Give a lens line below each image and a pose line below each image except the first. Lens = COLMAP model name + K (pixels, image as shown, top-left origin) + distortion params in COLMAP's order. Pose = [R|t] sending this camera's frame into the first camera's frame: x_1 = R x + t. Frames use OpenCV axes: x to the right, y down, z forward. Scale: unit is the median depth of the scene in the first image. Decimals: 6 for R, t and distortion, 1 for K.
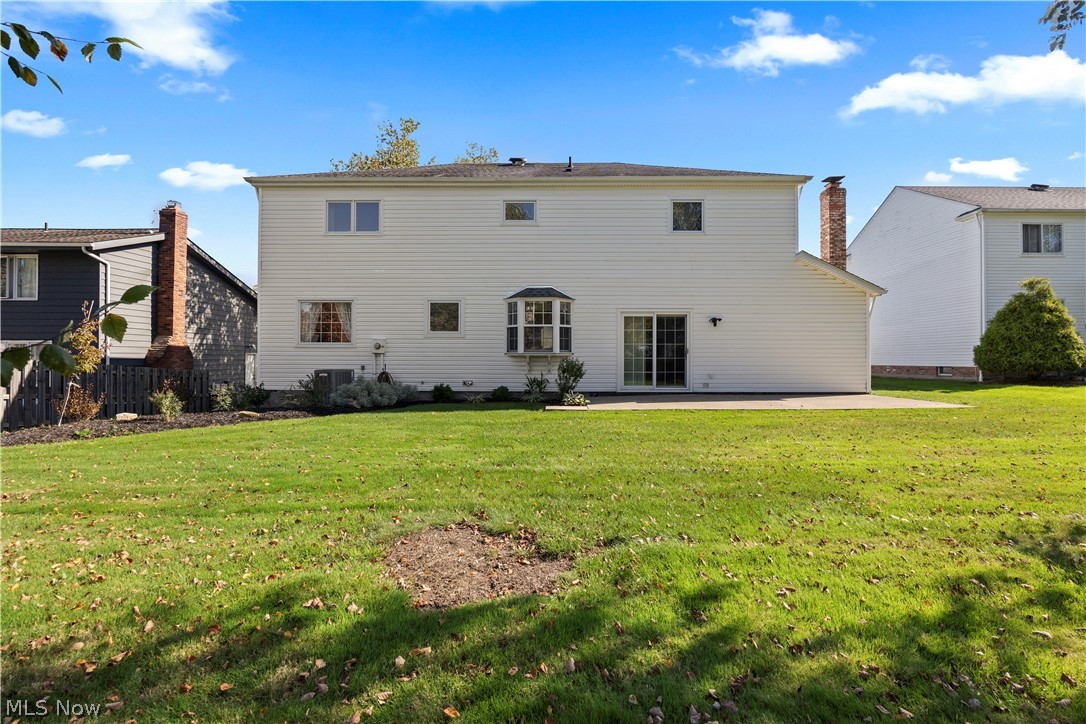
lens RADIAL K [[518.0, 0, 543.0], [0, 518.0, 362.0], [0, 0, 1]] dist [0.000437, 0.000099]
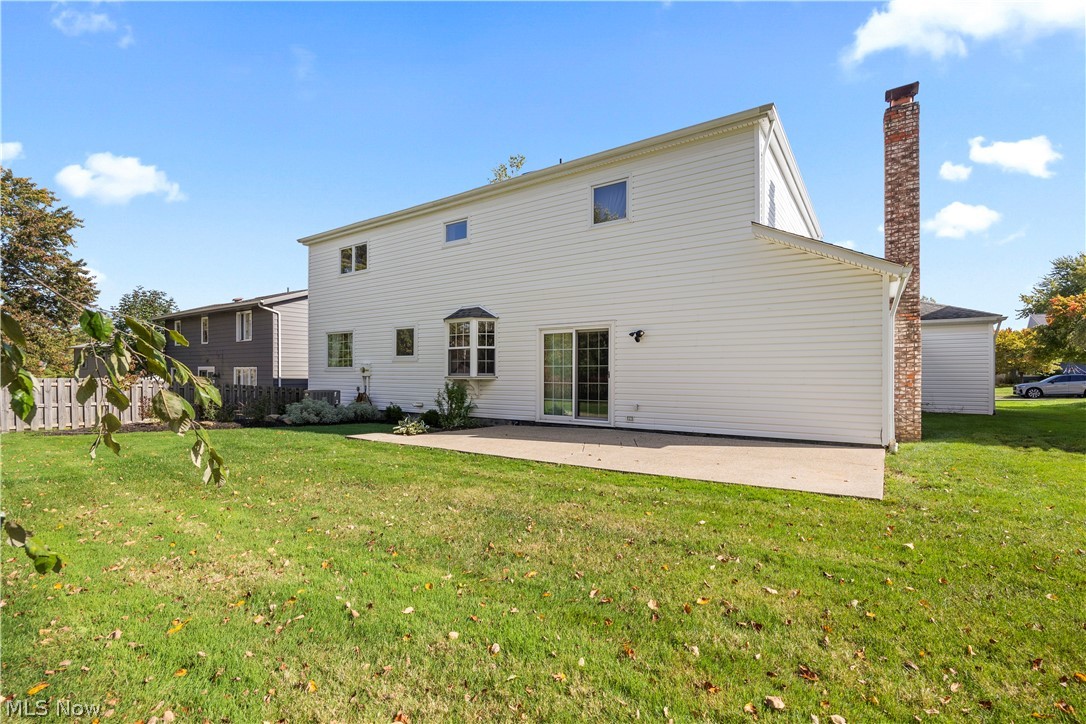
lens RADIAL K [[480.8, 0, 543.4], [0, 480.8, 381.7], [0, 0, 1]] dist [-0.001027, 0.000008]
pose [[0.836524, 0.008340, -0.547867, 0.592066], [-0.003348, 0.999943, 0.010109, -0.017253], [0.547920, -0.006622, 0.836505, 0.331911]]
